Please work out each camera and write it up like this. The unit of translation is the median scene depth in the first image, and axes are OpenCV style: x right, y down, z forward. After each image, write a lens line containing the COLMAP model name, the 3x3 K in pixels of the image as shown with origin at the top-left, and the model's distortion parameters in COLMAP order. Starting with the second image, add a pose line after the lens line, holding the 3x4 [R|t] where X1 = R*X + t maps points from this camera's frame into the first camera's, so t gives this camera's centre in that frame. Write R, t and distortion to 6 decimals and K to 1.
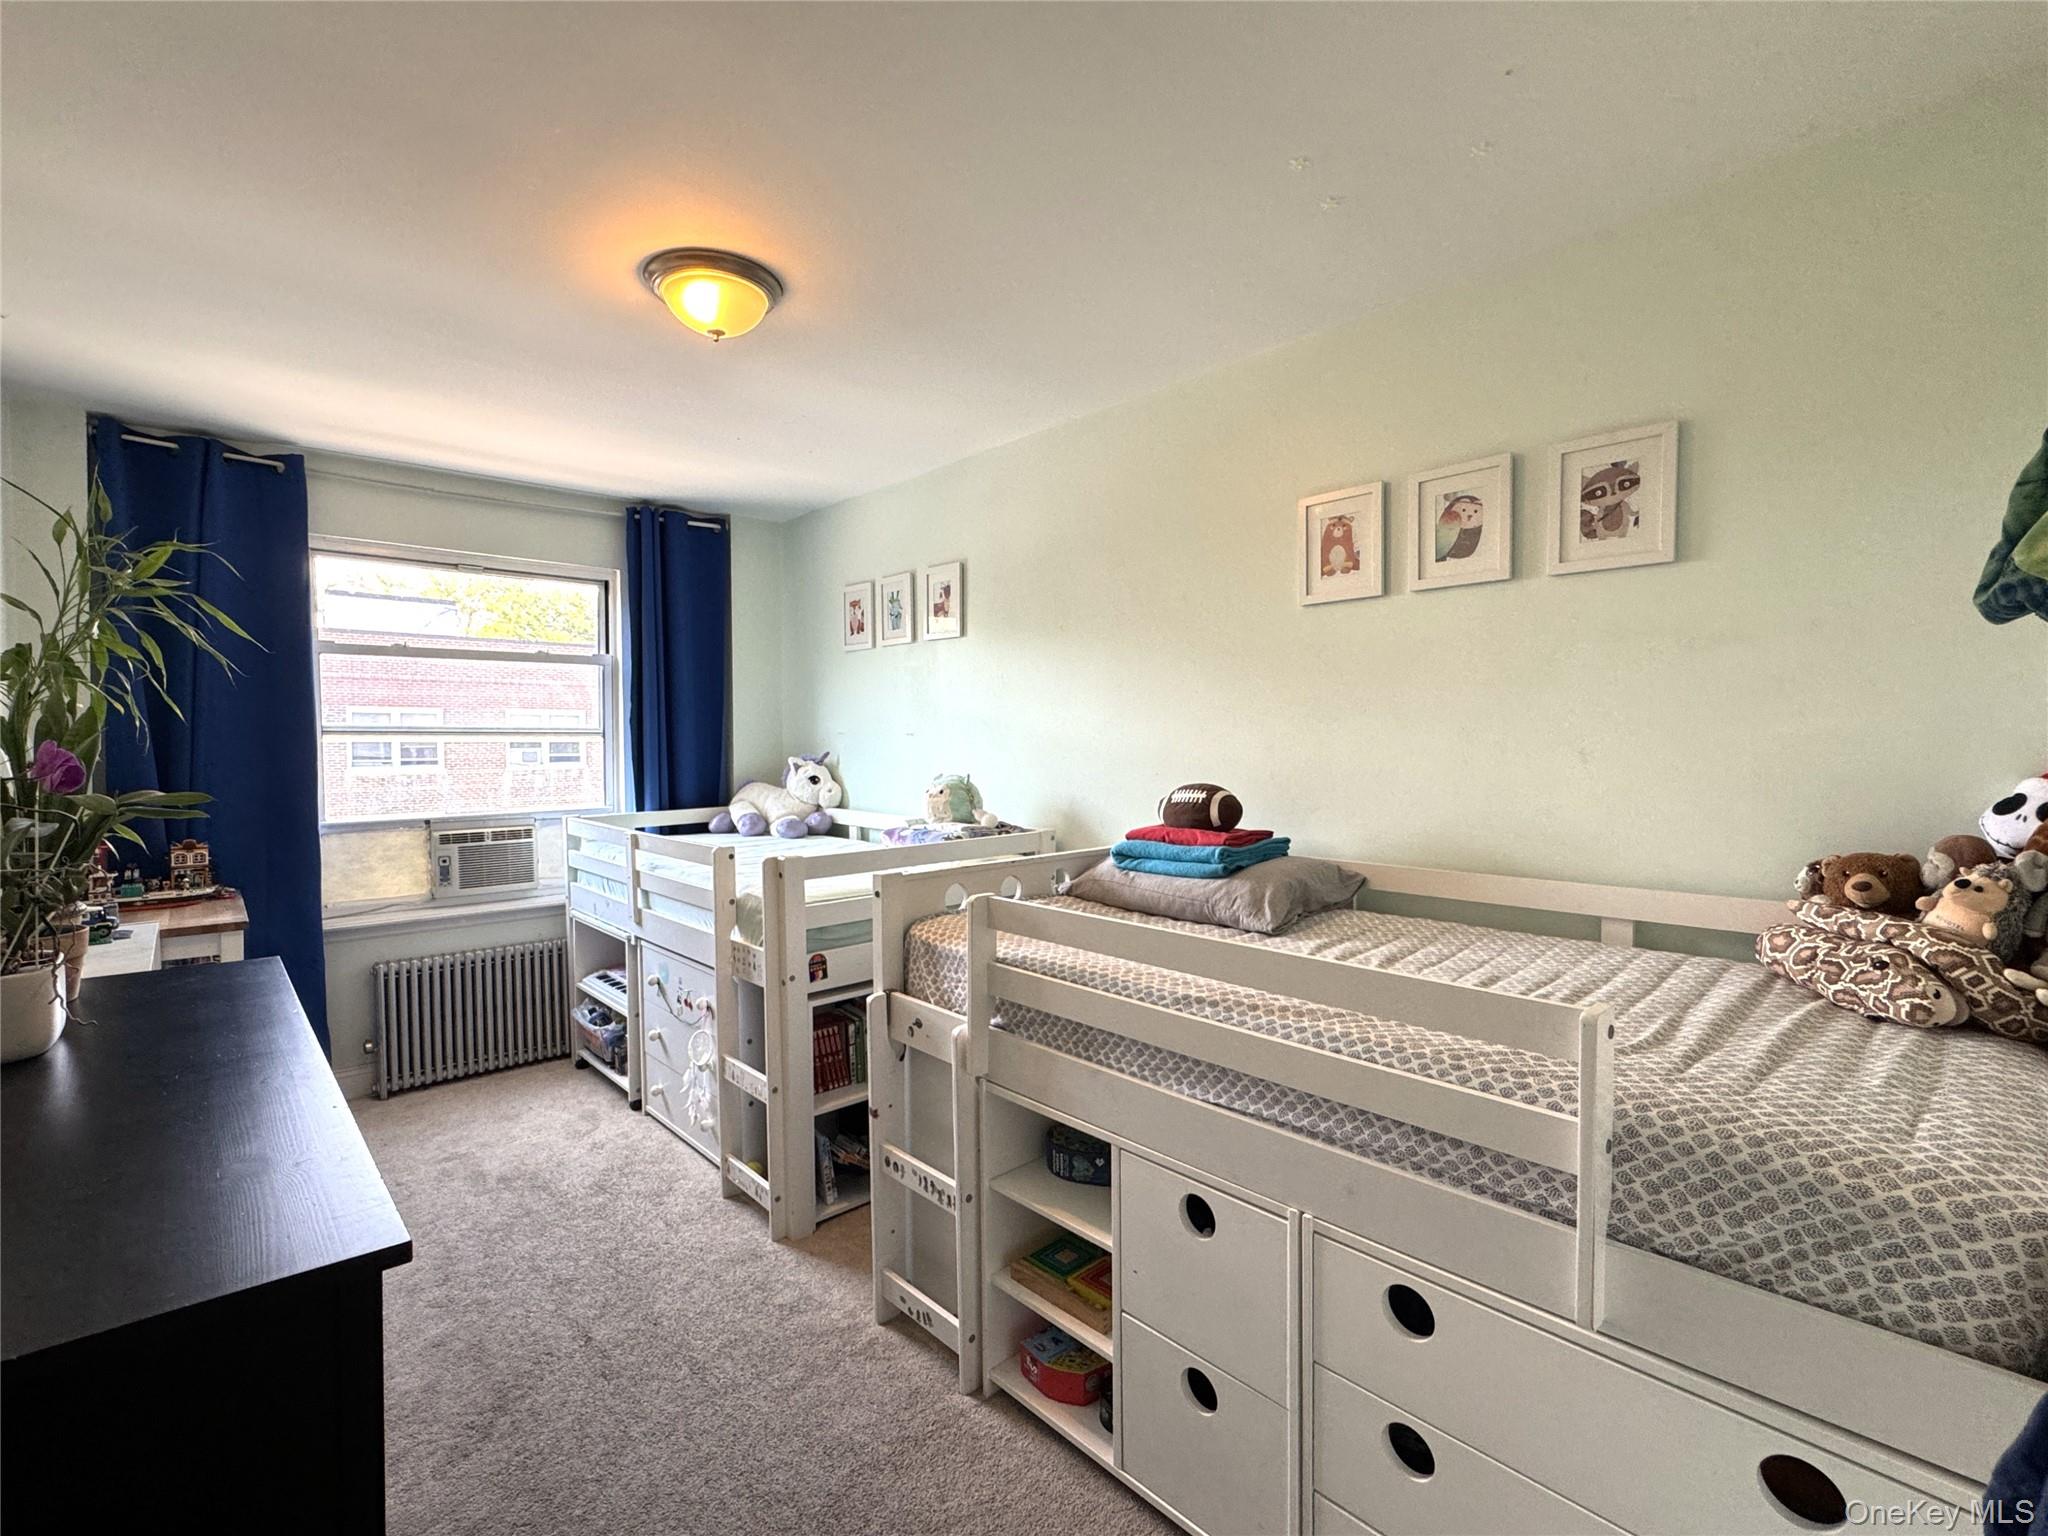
lens RADIAL K [[953.4, 0, 1014.5], [0, 953.4, 769.6], [0, 0, 1]] dist [-0.000248, -0.000339]
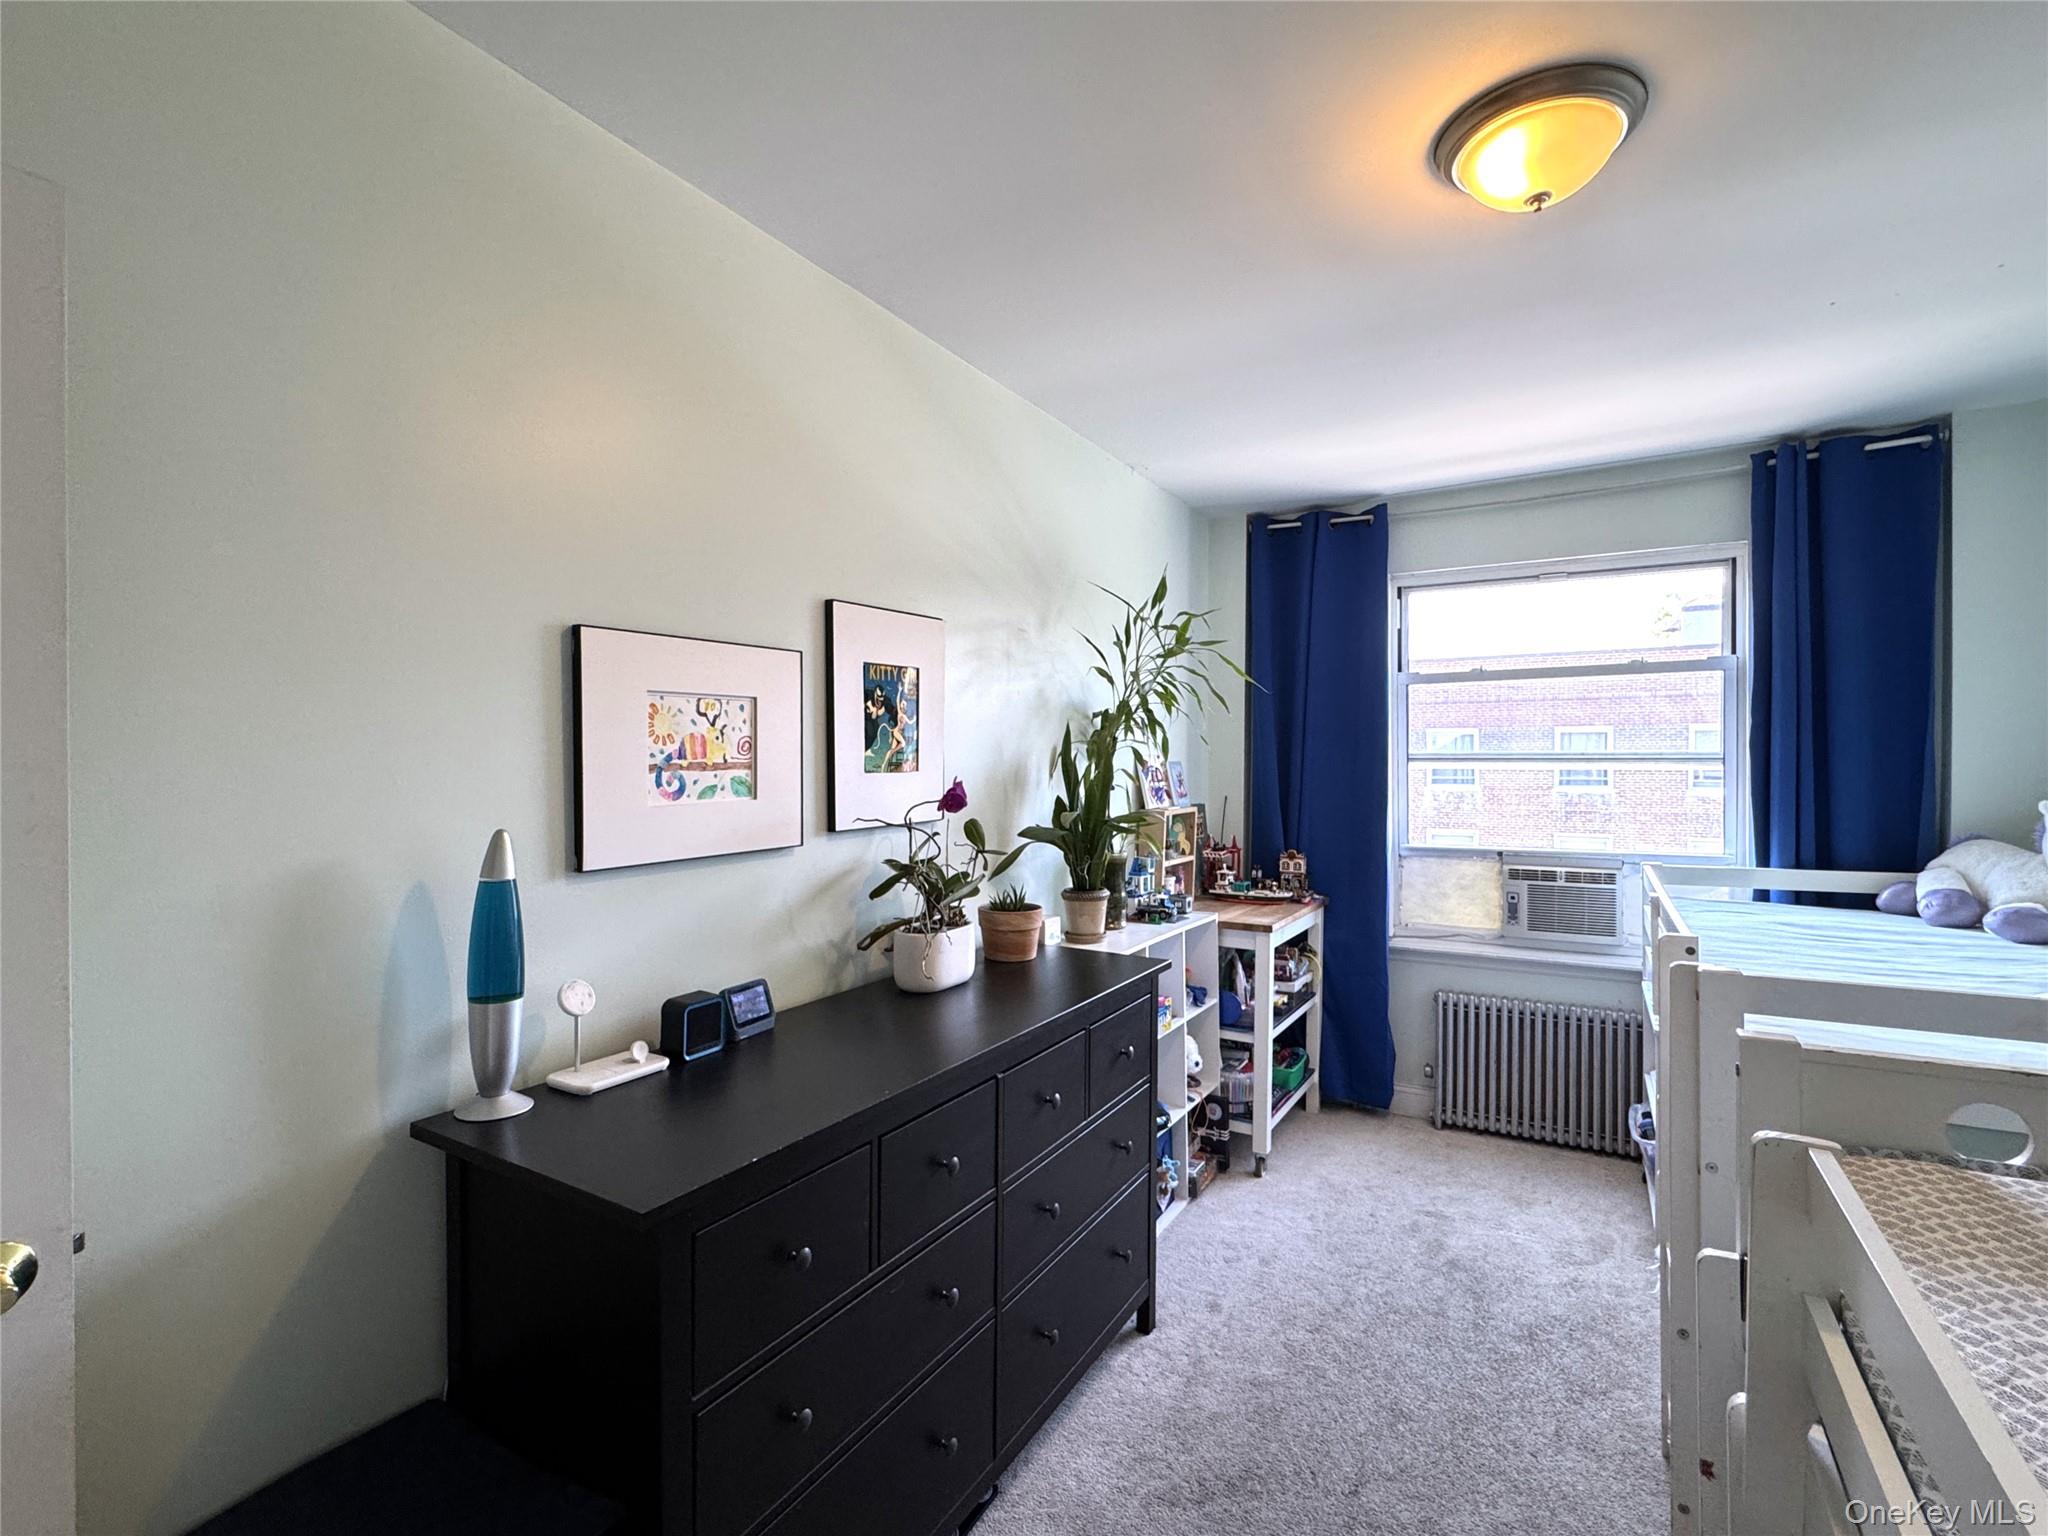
lens RADIAL K [[953.4, 0, 1012.6], [0, 953.4, 769.5], [0, 0, 1]] dist [-0.000248, -0.000339]
pose [[0.286911, 0.010408, -0.957901, 0.147947], [-0.027458, 0.999619, 0.002637, -0.017451], [0.957564, 0.025545, 0.287088, 0.257263]]
